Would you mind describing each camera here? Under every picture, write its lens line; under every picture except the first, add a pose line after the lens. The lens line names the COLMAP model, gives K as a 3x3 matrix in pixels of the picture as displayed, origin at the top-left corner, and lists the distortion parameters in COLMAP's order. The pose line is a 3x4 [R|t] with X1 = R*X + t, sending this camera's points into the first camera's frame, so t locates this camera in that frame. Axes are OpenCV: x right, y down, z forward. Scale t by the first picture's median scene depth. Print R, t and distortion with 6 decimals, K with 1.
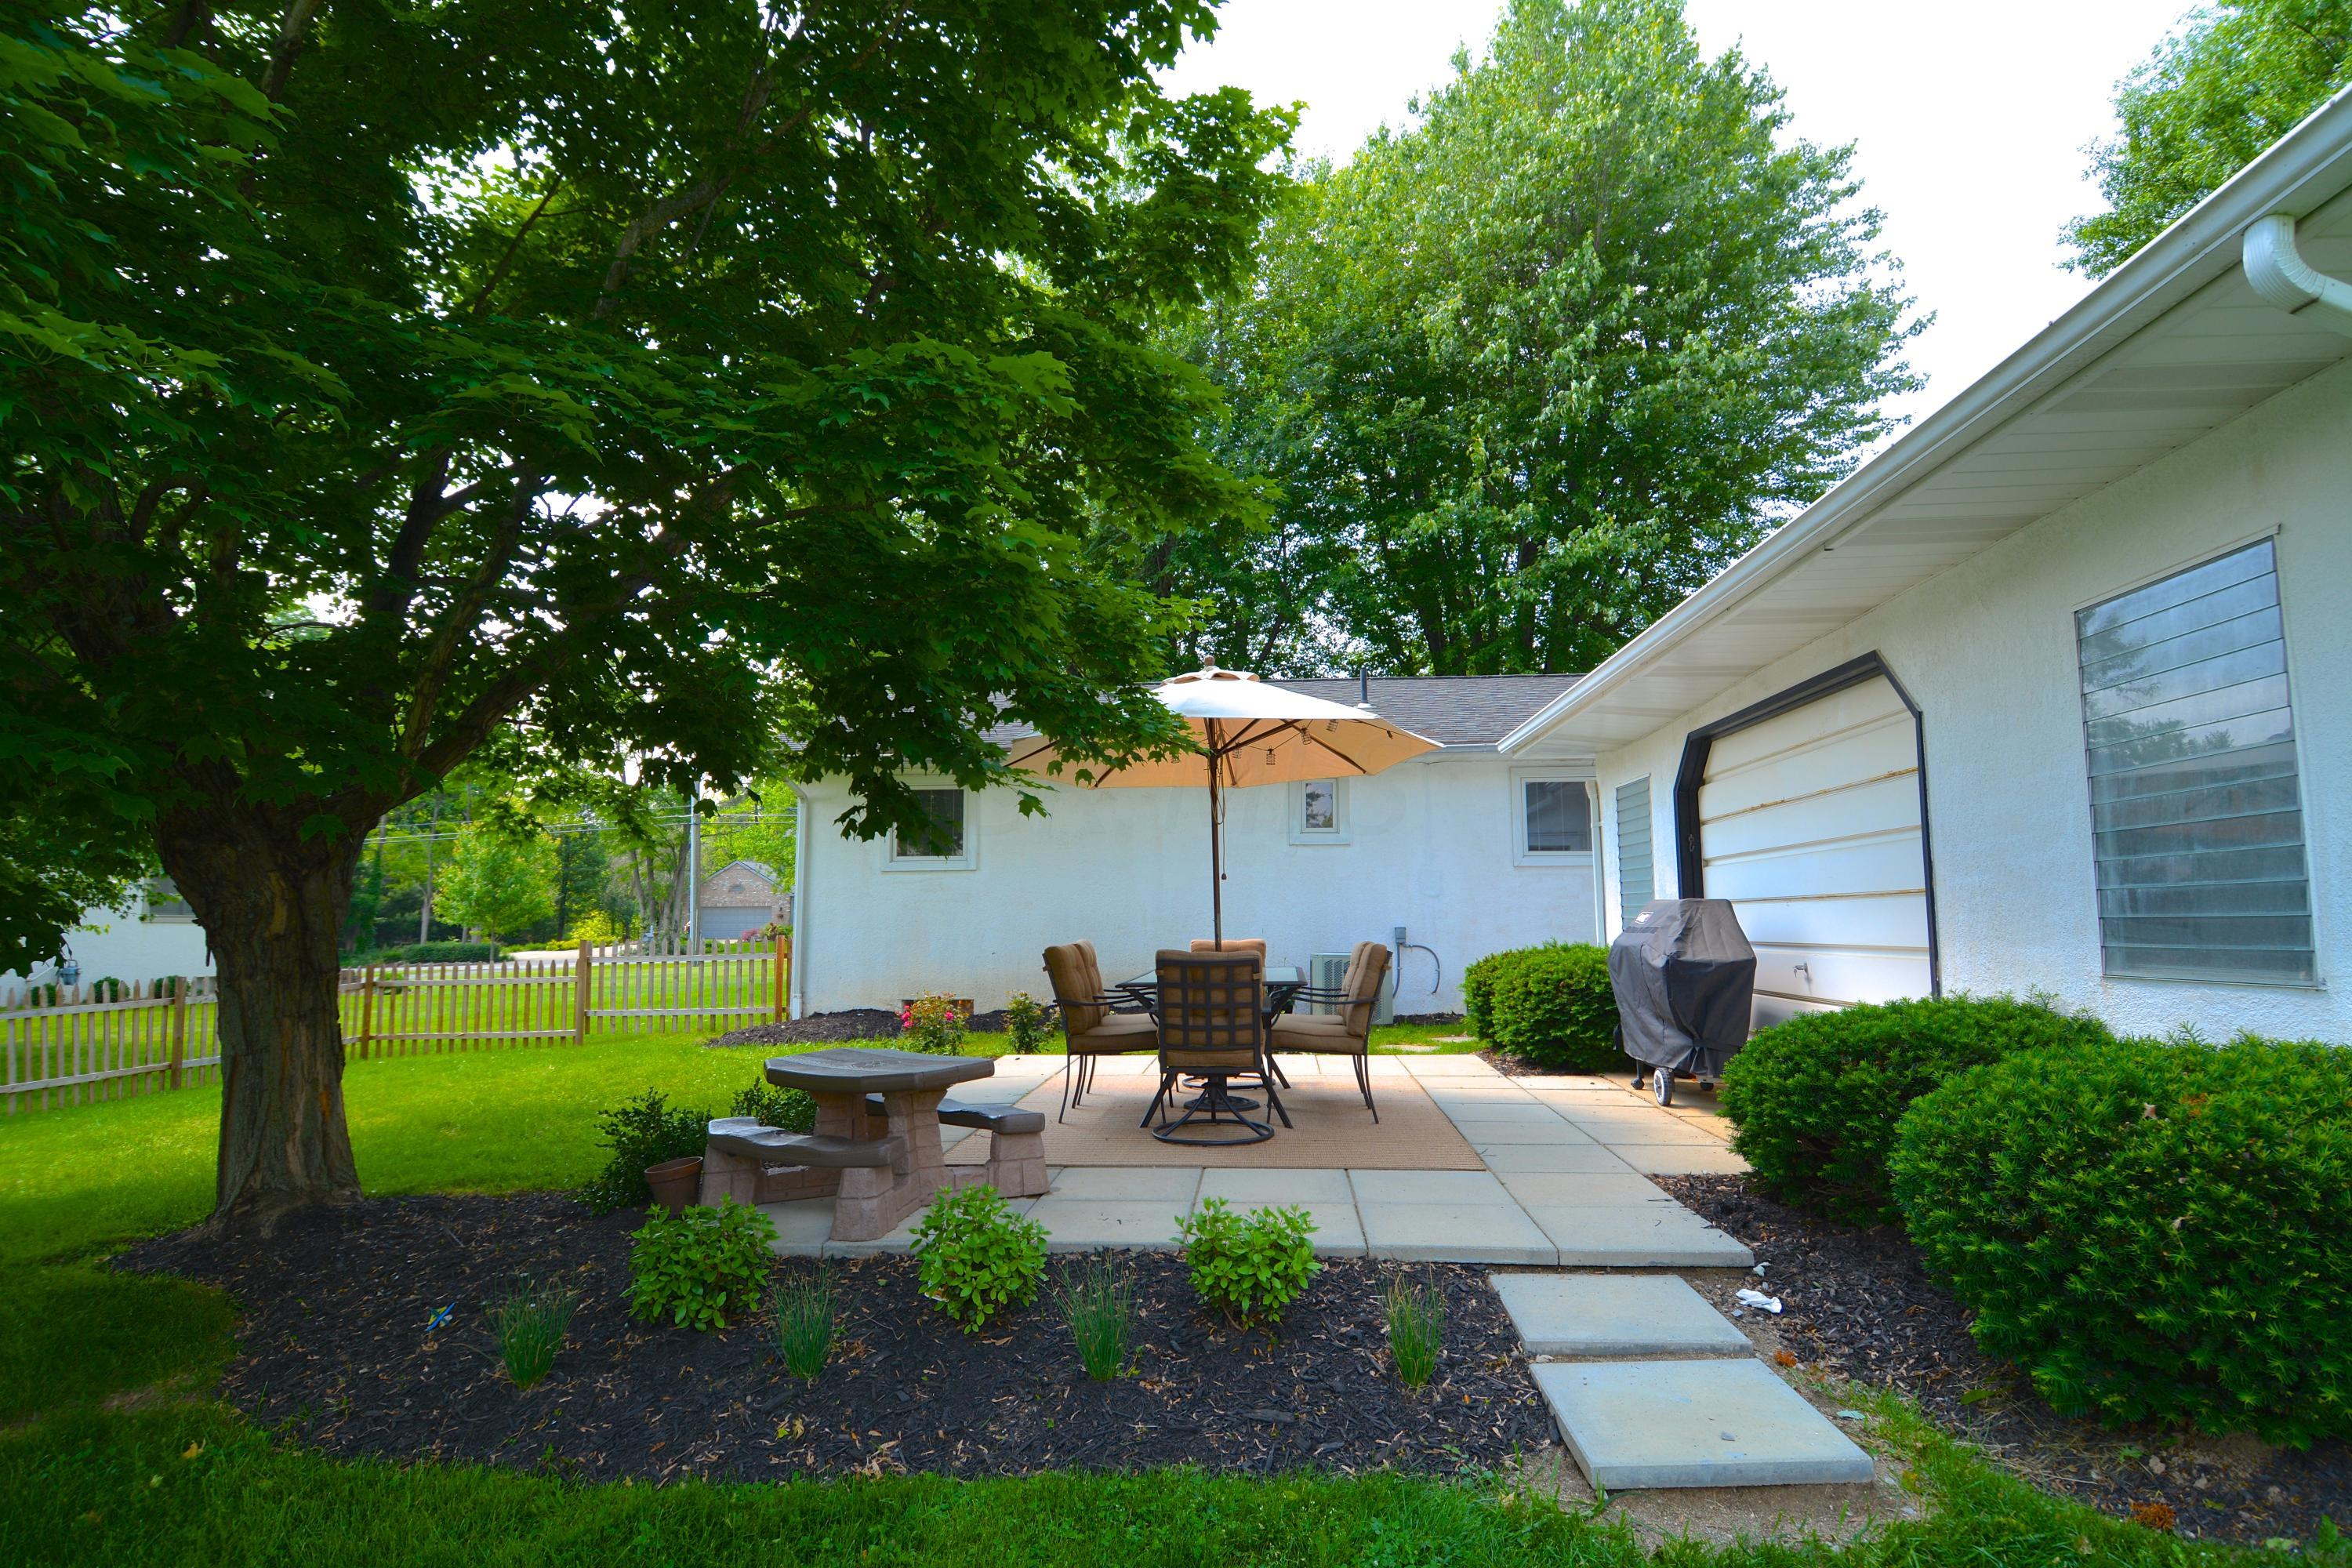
lens RADIAL K [[1208.6, 0, 1176.0], [0, 1208.6, 784.0], [0, 0, 1]] dist [0.047848, -0.053334]
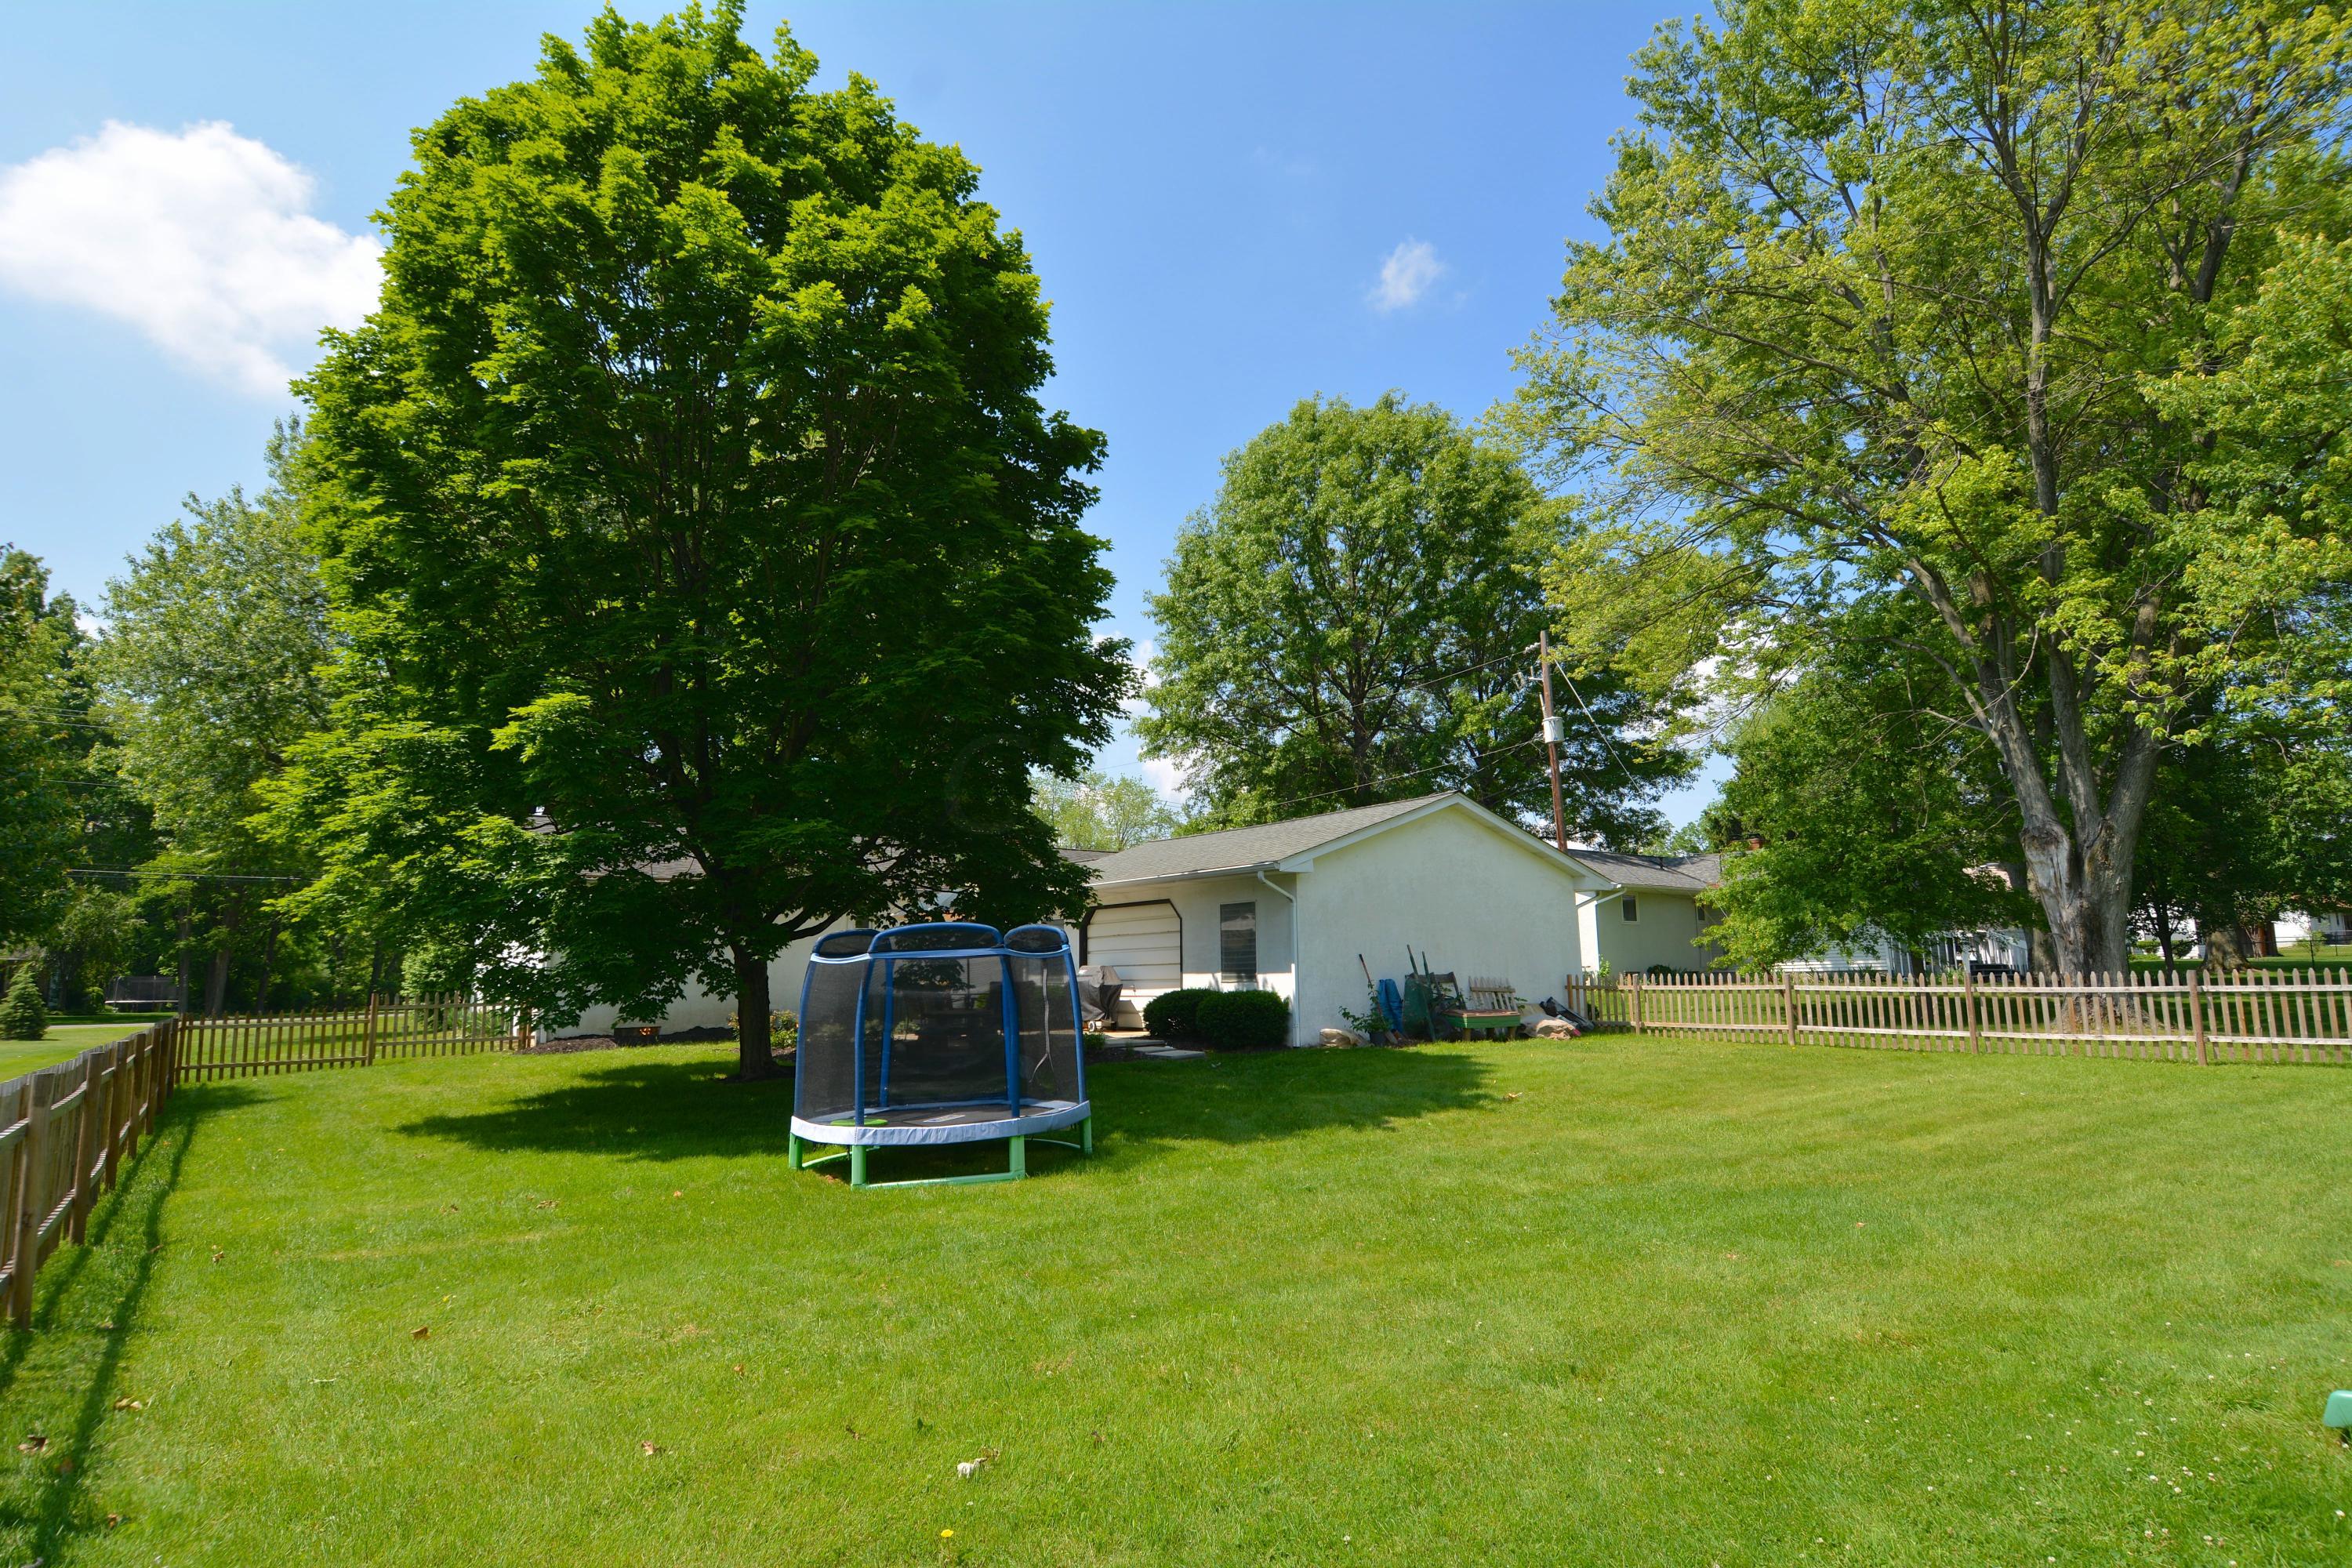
lens RADIAL K [[1208.6, 0, 1176.0], [0, 1208.6, 784.0], [0, 0, 1]] dist [0.047848, -0.053334]
pose [[0.751456, 0.094866, 0.652927, -1.808253], [-0.055922, 0.995206, -0.080235, -0.156266], [-0.657409, 0.023780, 0.753159, -1.762613]]
